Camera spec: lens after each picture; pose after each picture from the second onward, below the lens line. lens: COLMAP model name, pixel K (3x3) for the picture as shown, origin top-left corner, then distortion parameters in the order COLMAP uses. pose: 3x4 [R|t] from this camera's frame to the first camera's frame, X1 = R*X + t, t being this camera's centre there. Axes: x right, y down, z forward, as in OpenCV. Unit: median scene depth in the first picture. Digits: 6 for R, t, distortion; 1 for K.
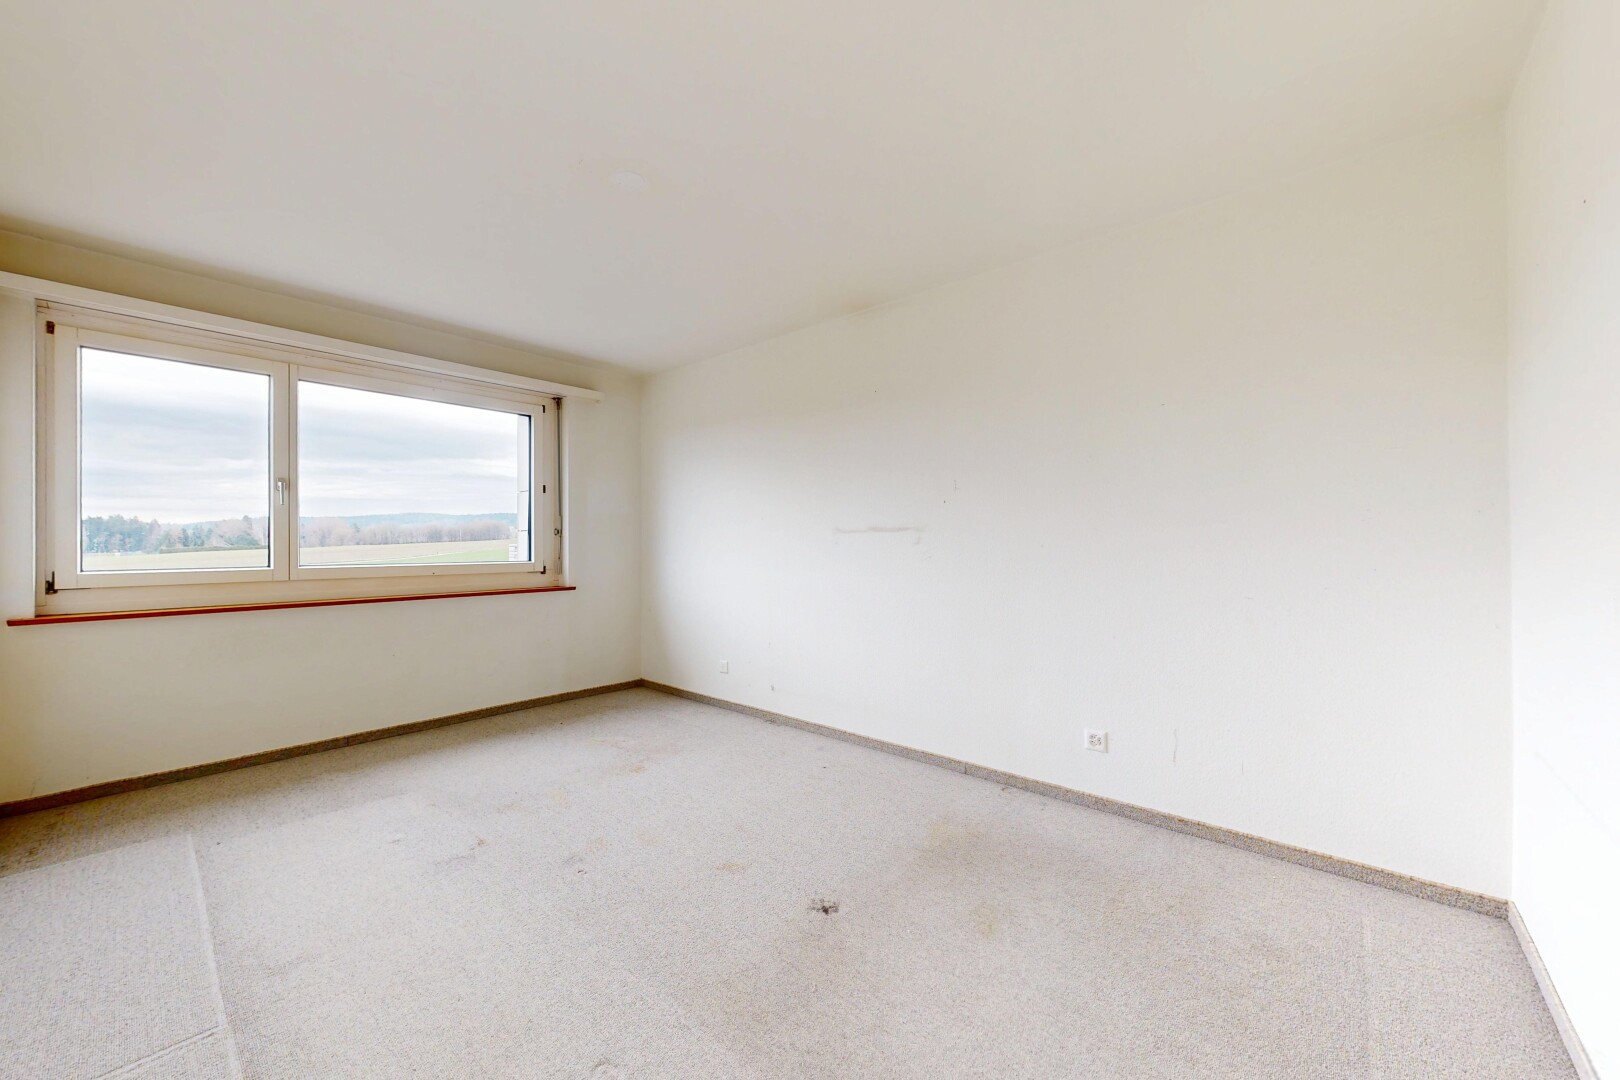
lens RADIAL K [[612.7, 0, 815.0], [0, 612.7, 541.5], [0, 0, 1]] dist [-0.000531, -0.000081]
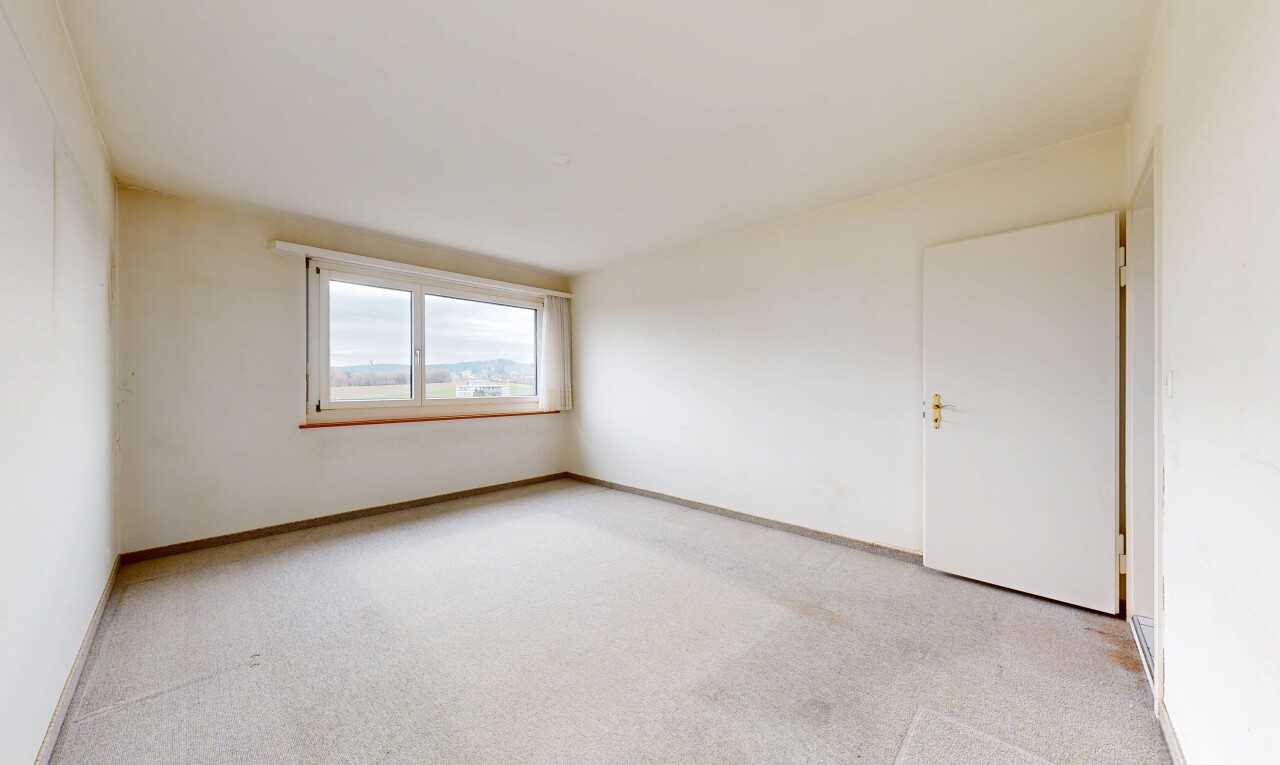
lens RADIAL K [[428.8, 0, 626.1], [0, 428.8, 373.5], [0, 0, 1]] dist [0.000741, 0.000080]
pose [[0.998304, -0.002108, -0.058181, -0.164203], [0.000776, 0.999737, -0.022900, -0.000454], [0.058214, 0.022816, 0.998043, -0.197478]]
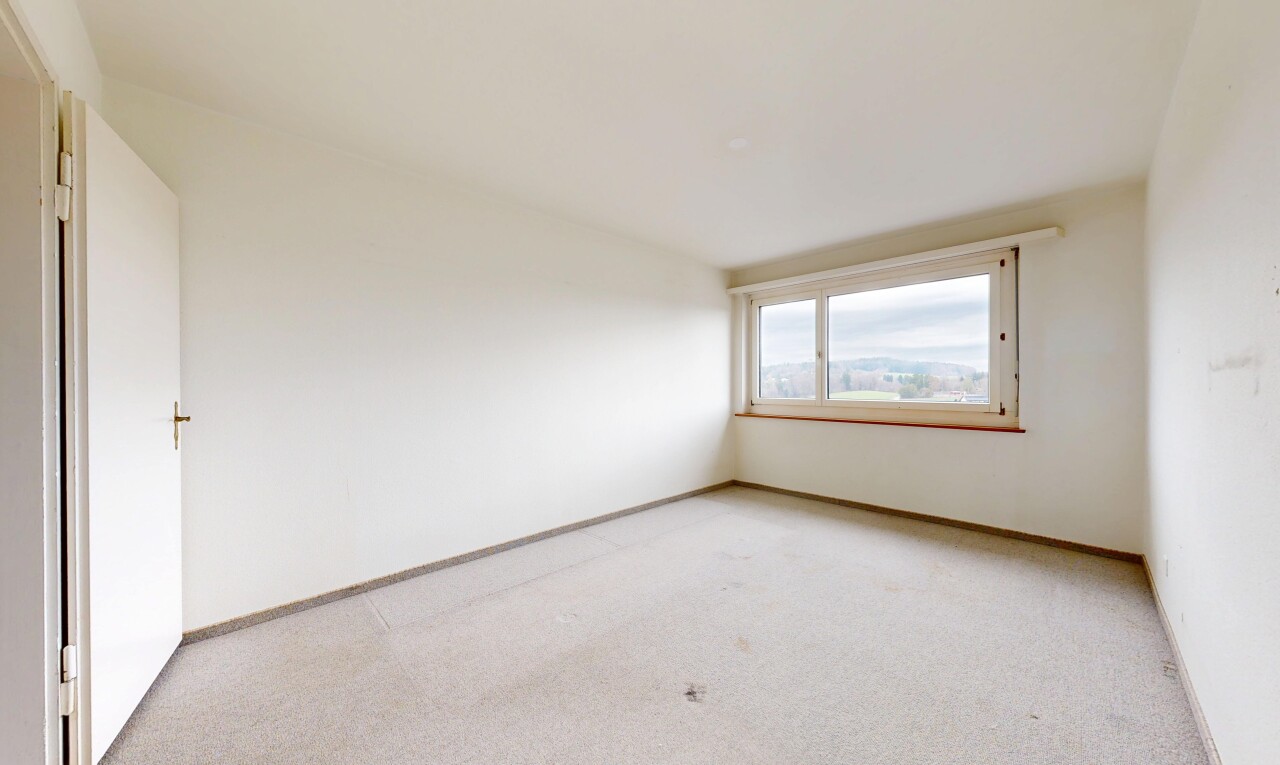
lens RADIAL K [[433.1, 0, 635.6], [0, 433.1, 383.4], [0, 0, 1]] dist [0.000533, 0.000031]
pose [[-0.096160, -0.001354, -0.995365, 0.455206], [0.000082, 0.999999, -0.001368, -0.002747], [0.995366, -0.000214, -0.096160, 0.507678]]
